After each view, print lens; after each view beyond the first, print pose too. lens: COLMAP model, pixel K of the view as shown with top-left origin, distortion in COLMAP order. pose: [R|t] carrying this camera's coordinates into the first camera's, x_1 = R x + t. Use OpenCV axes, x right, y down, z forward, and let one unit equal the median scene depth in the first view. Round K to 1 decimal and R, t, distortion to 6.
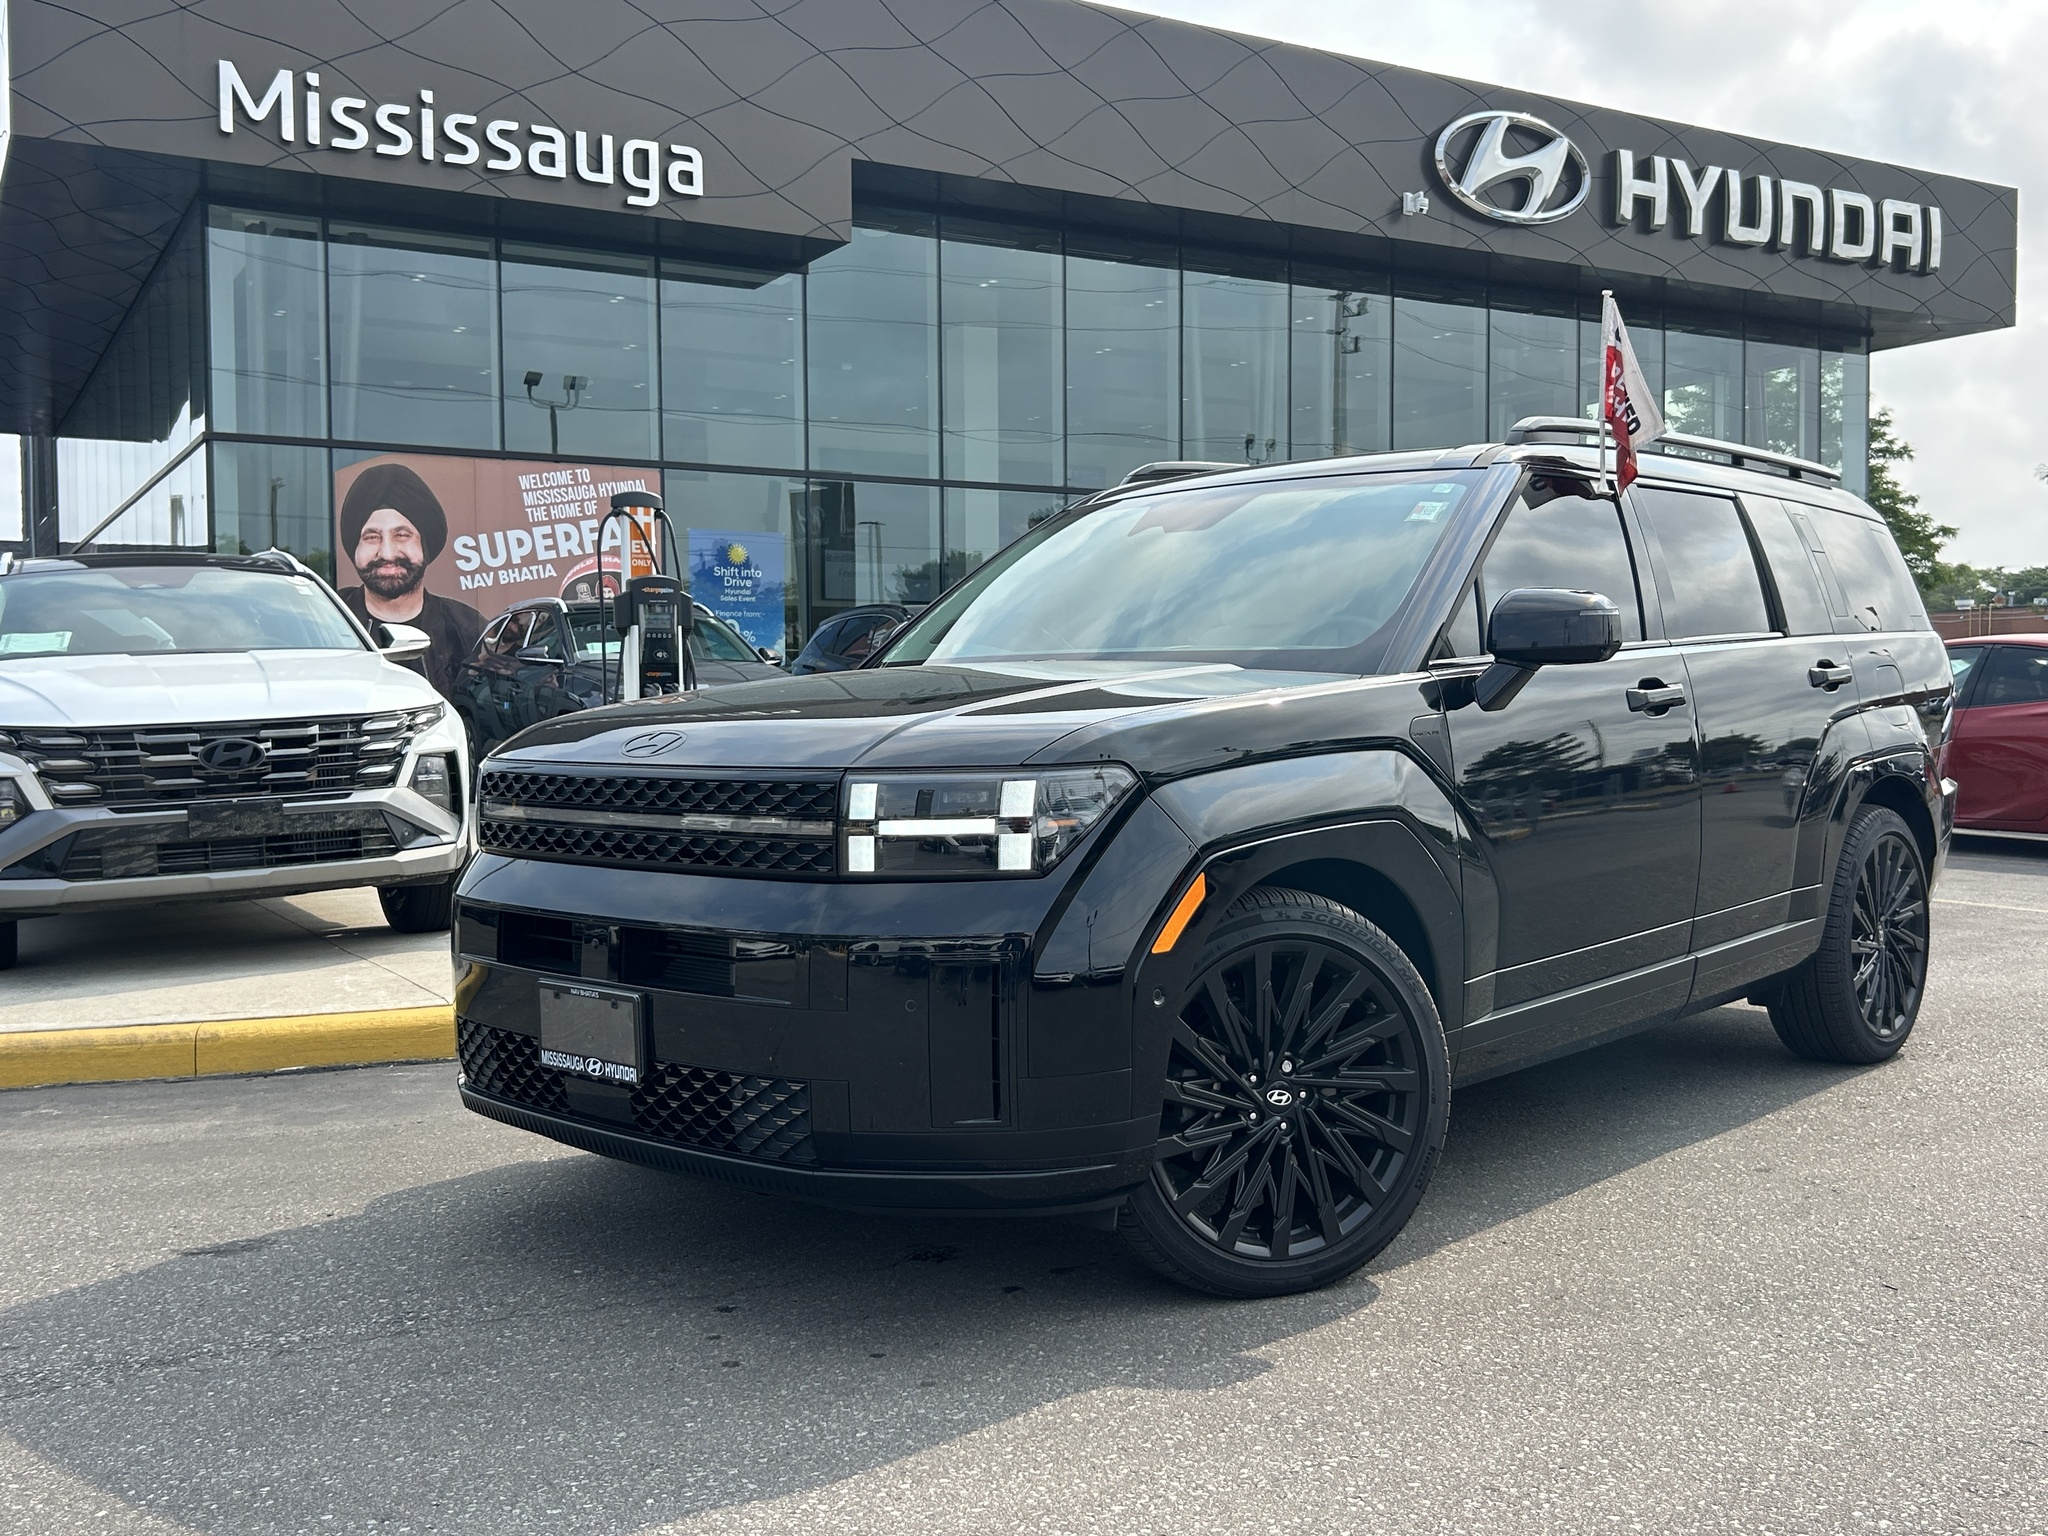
lens RADIAL K [[1969.1, 0, 999.9], [0, 1969.1, 827.2], [0, 0, 1]] dist [0.001124, 0.000000]
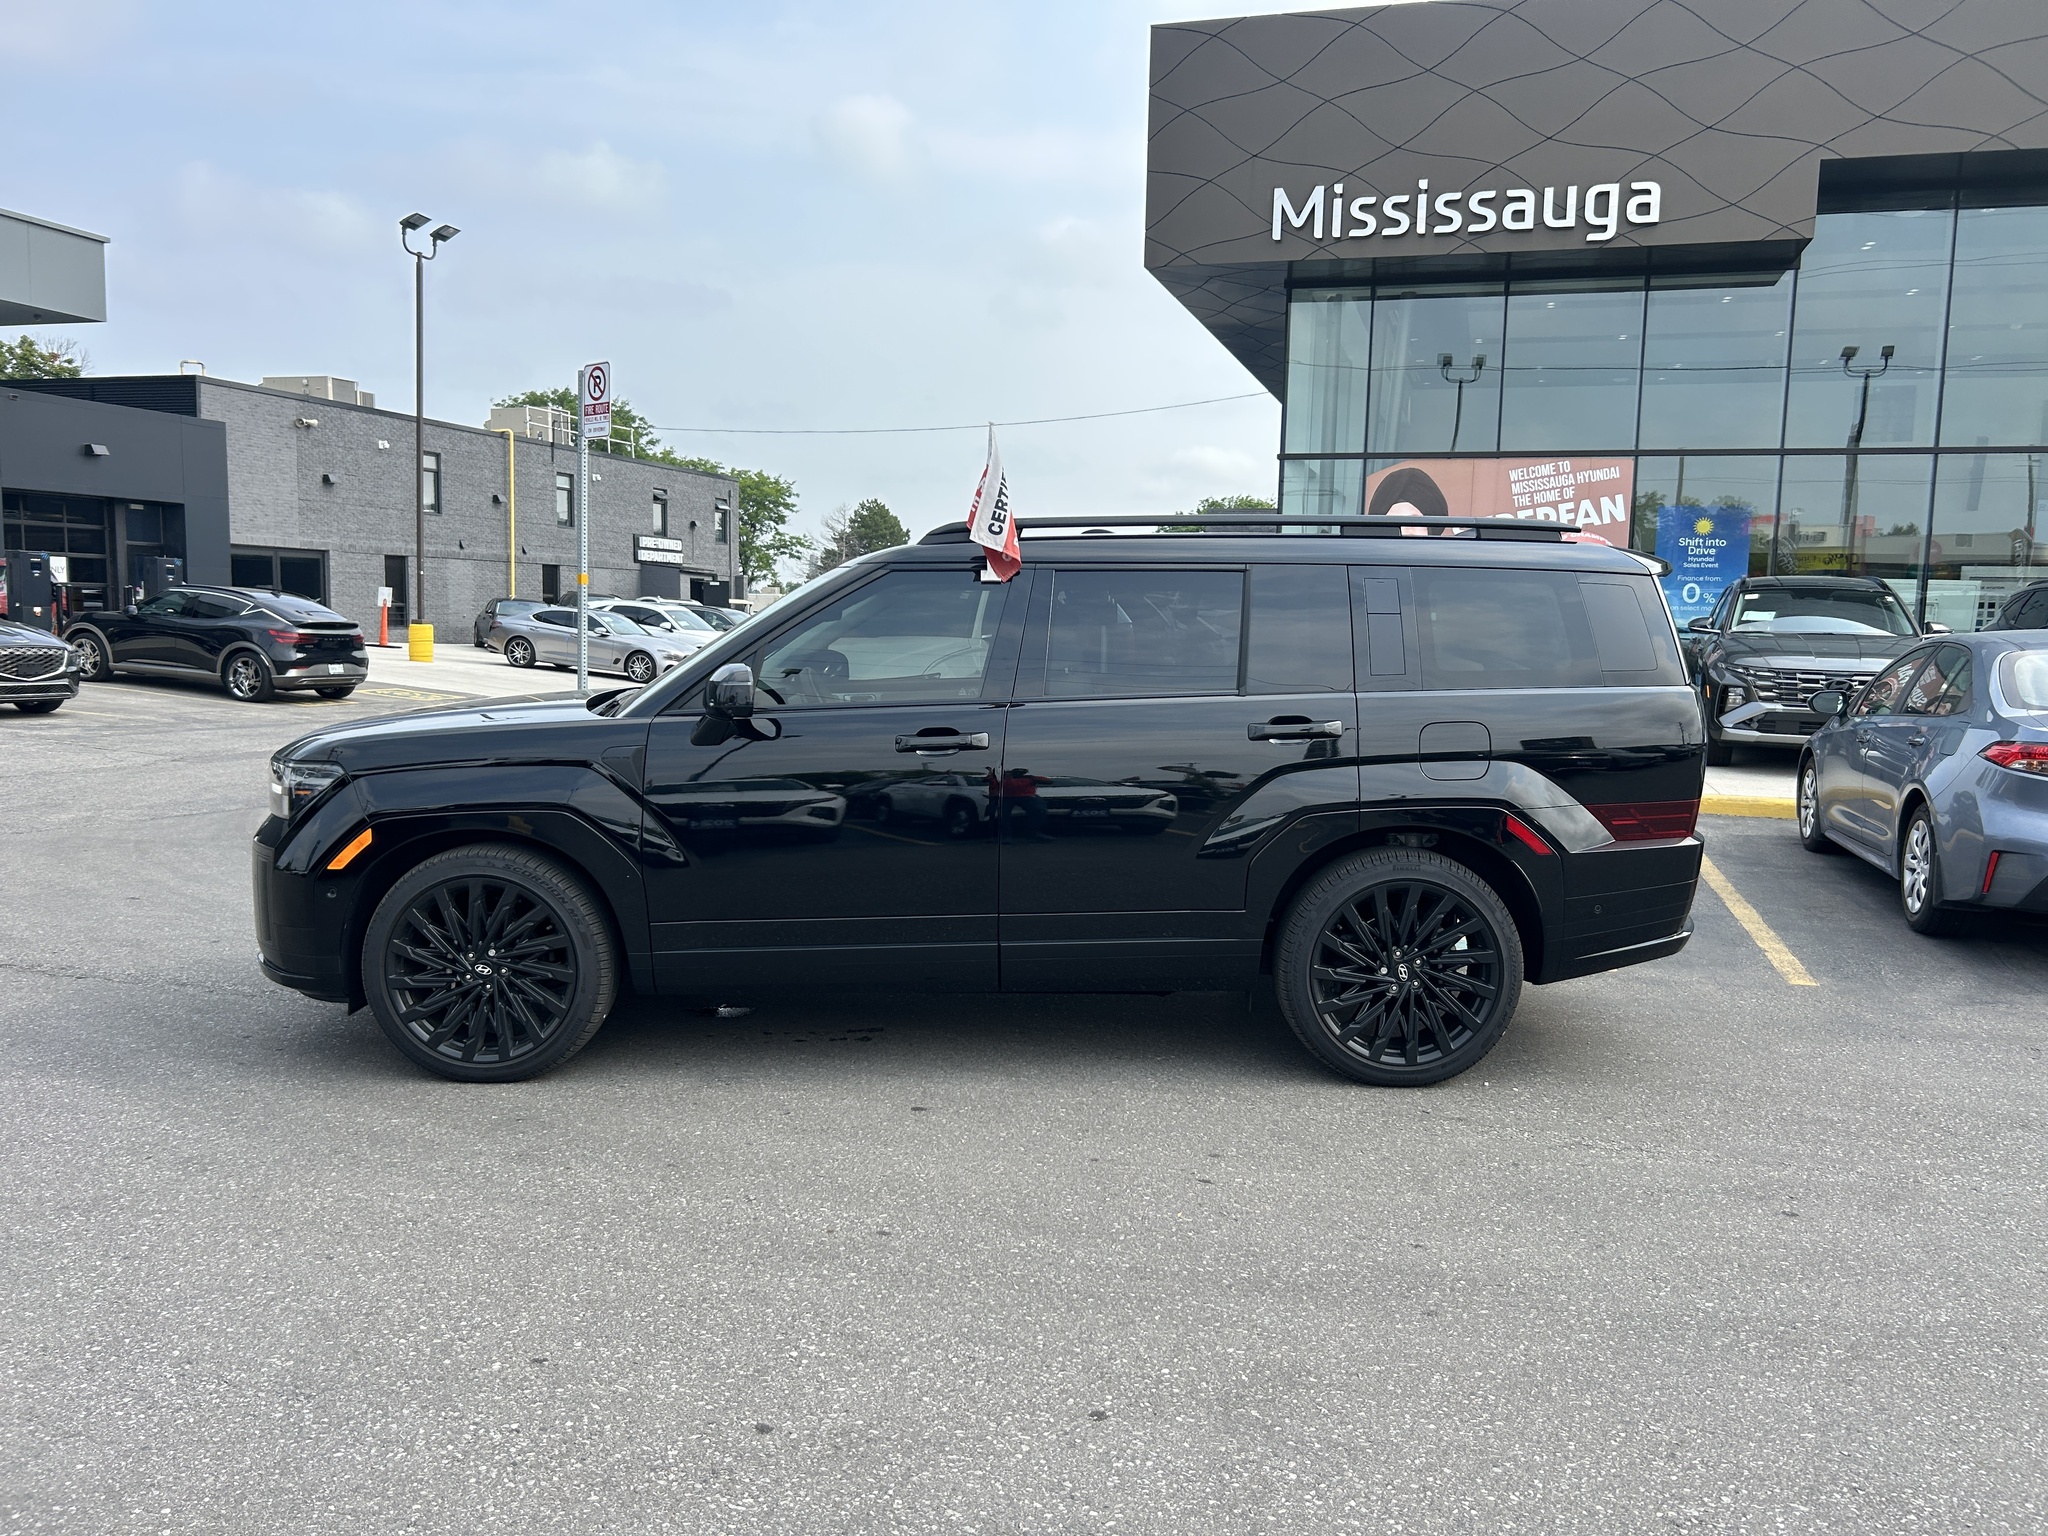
lens RADIAL K [[1564.8, 0, 1029.0], [0, 1564.8, 784.2], [0, 0, 1]] dist [0.033400, -0.038747]
pose [[0.695368, 0.094632, -0.712396, 0.283754], [-0.065013, 0.995511, 0.068780, -0.028708], [0.715707, -0.001513, 0.698399, 0.080566]]
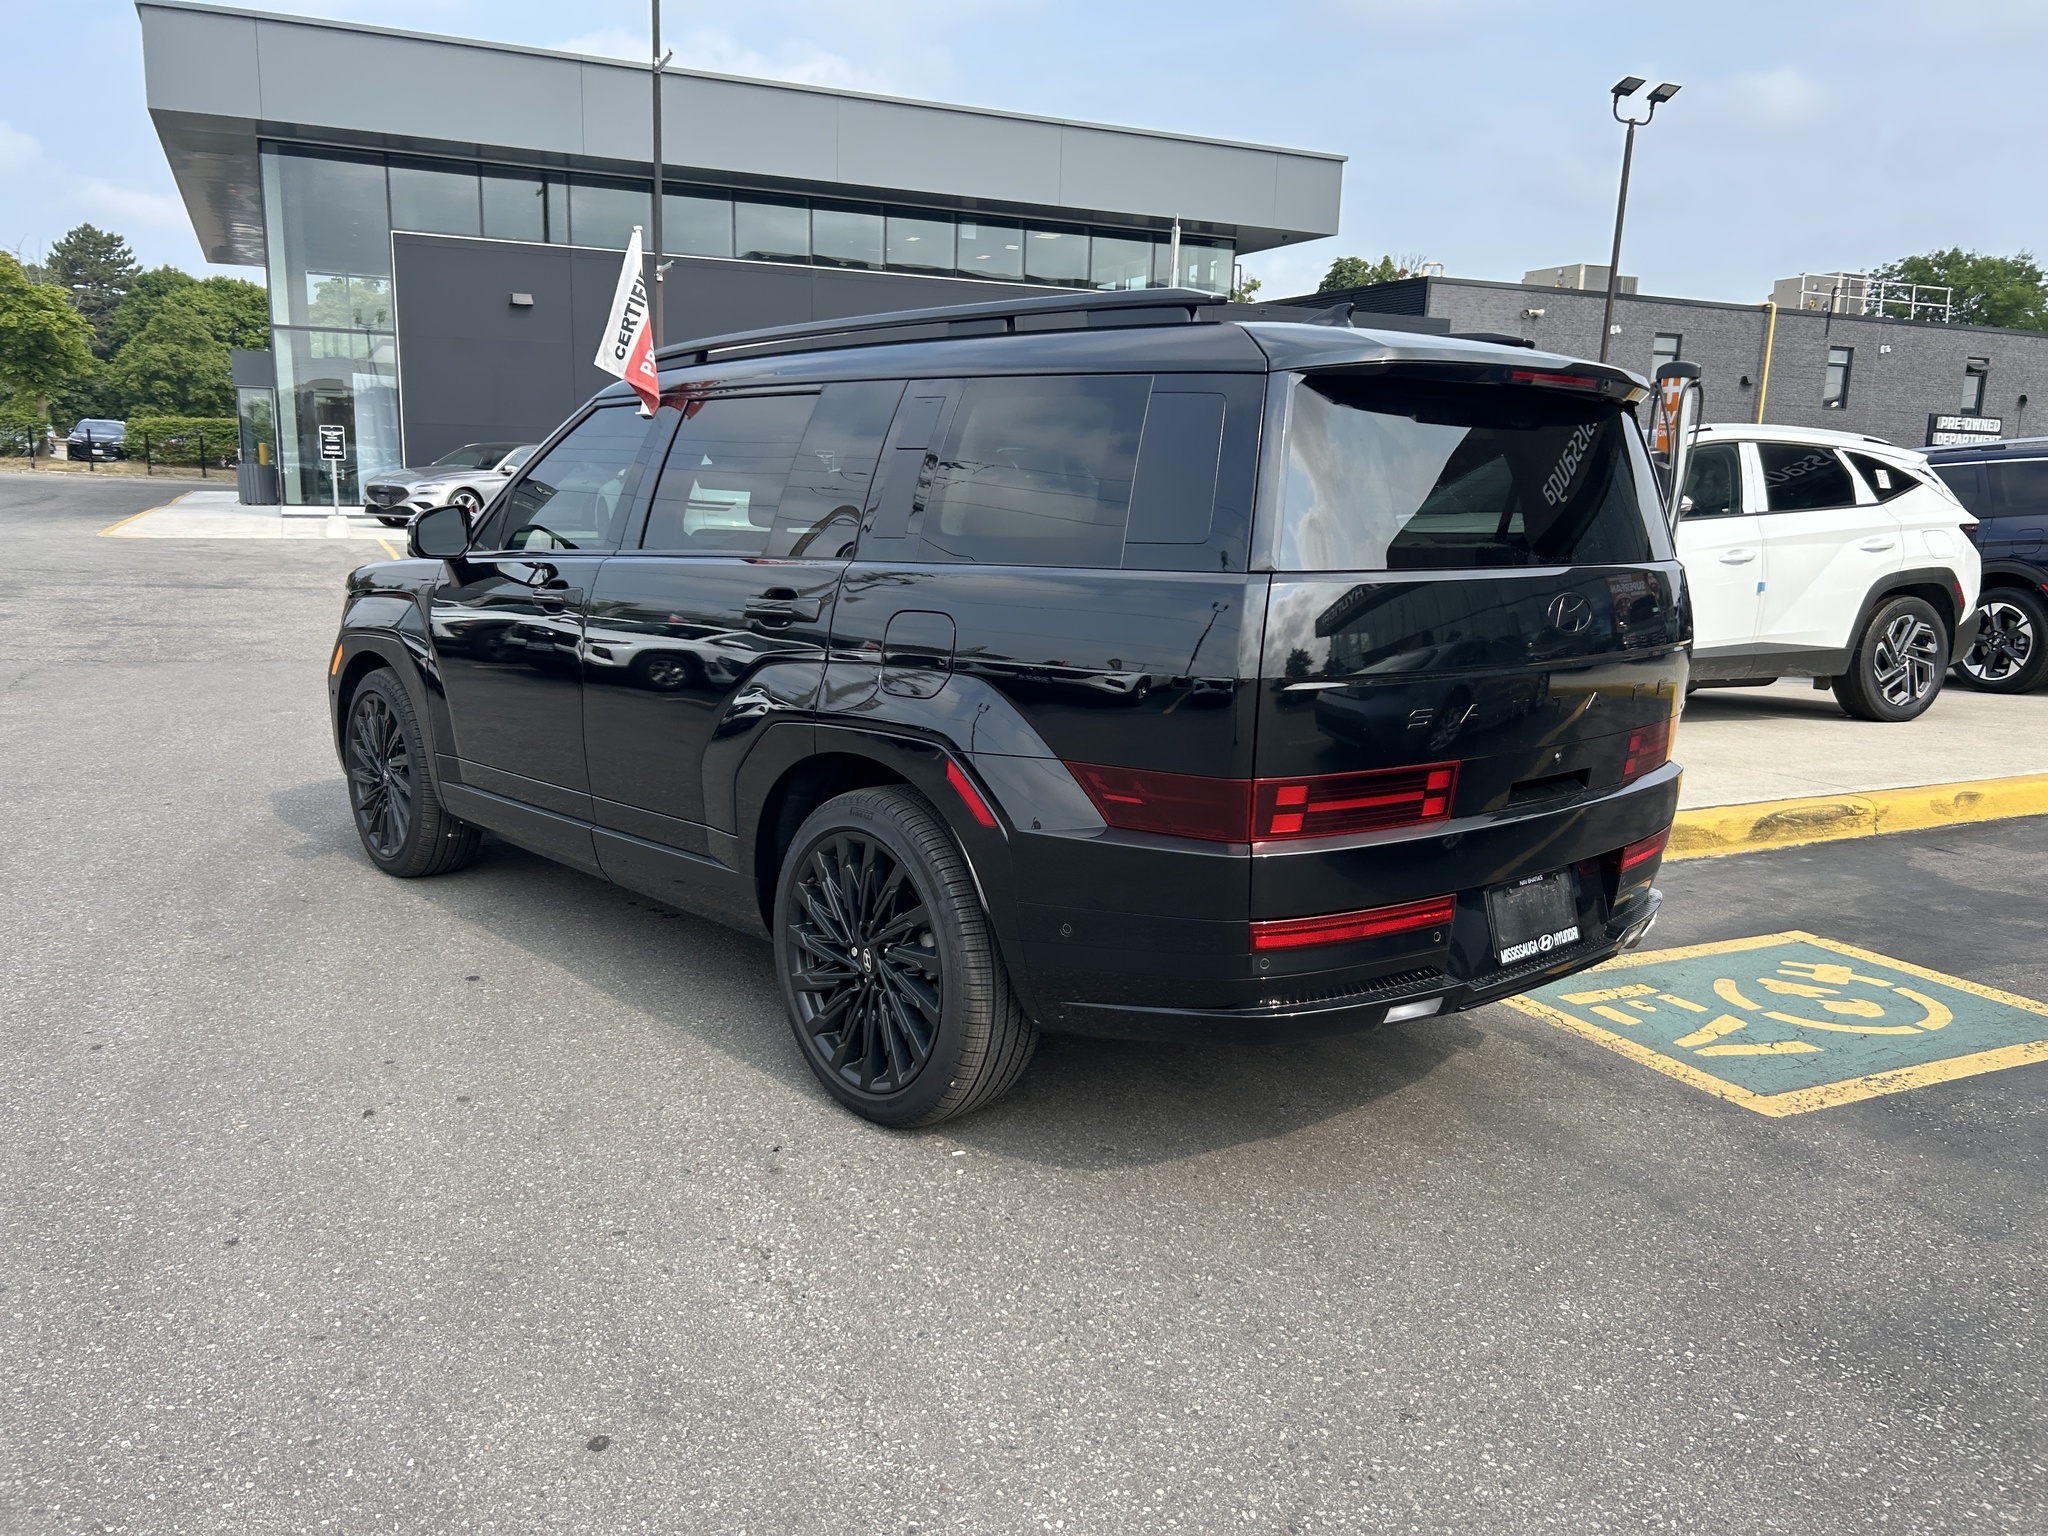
lens RADIAL K [[1564.8, 0, 1020.1], [0, 1564.8, 777.0], [0, 0, 1]] dist [0.033400, -0.038747]
pose [[-0.092931, 0.186957, -0.977963, 0.320275], [-0.085128, 0.977125, 0.194886, -0.042870], [0.992027, 0.101363, -0.074890, 0.354454]]
